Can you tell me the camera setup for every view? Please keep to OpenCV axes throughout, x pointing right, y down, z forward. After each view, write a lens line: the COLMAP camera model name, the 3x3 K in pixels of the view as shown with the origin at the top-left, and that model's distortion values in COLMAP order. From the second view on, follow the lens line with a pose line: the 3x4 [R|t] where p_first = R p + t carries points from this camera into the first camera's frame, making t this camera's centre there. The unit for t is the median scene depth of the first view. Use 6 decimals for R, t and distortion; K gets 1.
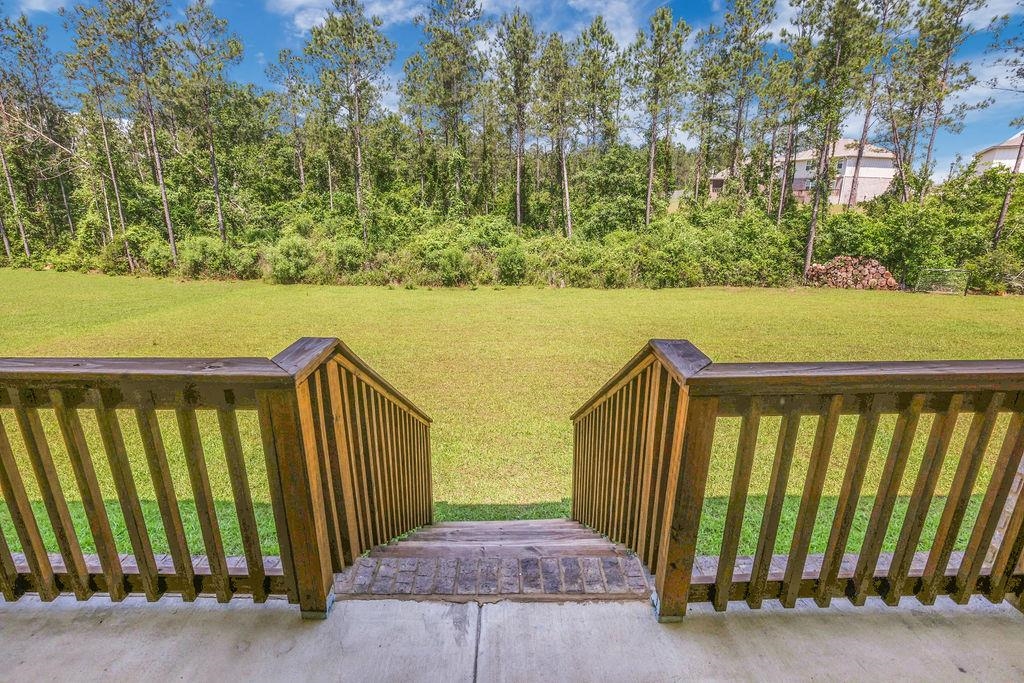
lens RADIAL K [[472.6, 0, 512.7], [0, 472.6, 333.6], [0, 0, 1]] dist [-0.037014, 0.000128]
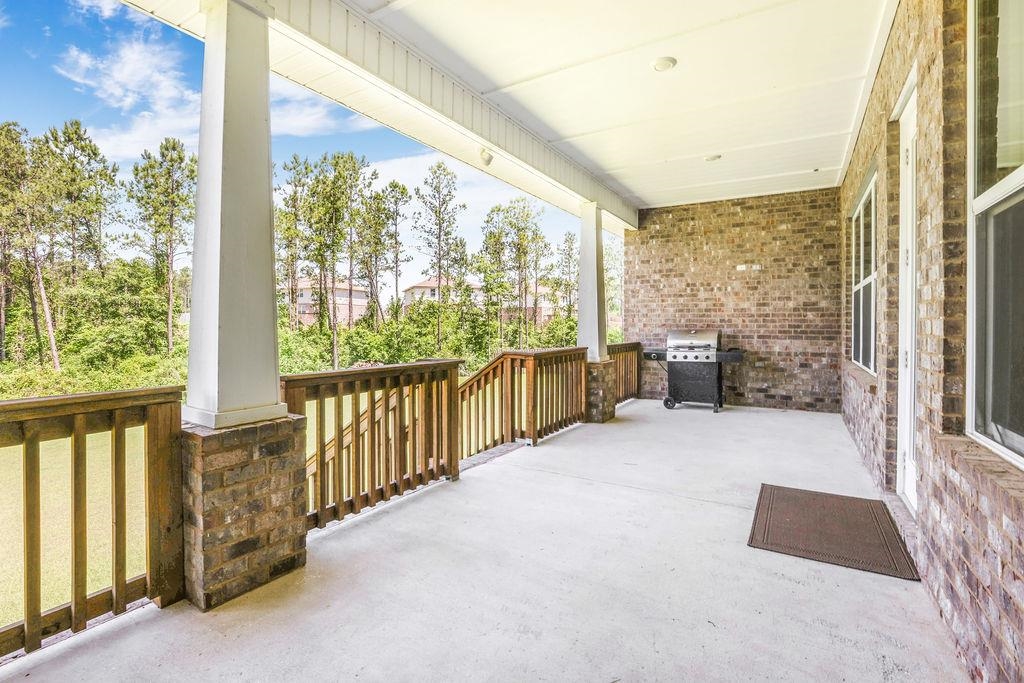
lens RADIAL K [[472.6, 0, 512.7], [0, 472.6, 333.6], [0, 0, 1]] dist [-0.037014, 0.000128]
pose [[0.527736, -0.016580, 0.849247, -0.176532], [0.234602, 0.963764, -0.126970, 0.022471], [-0.816368, 0.266242, 0.512503, -0.045736]]
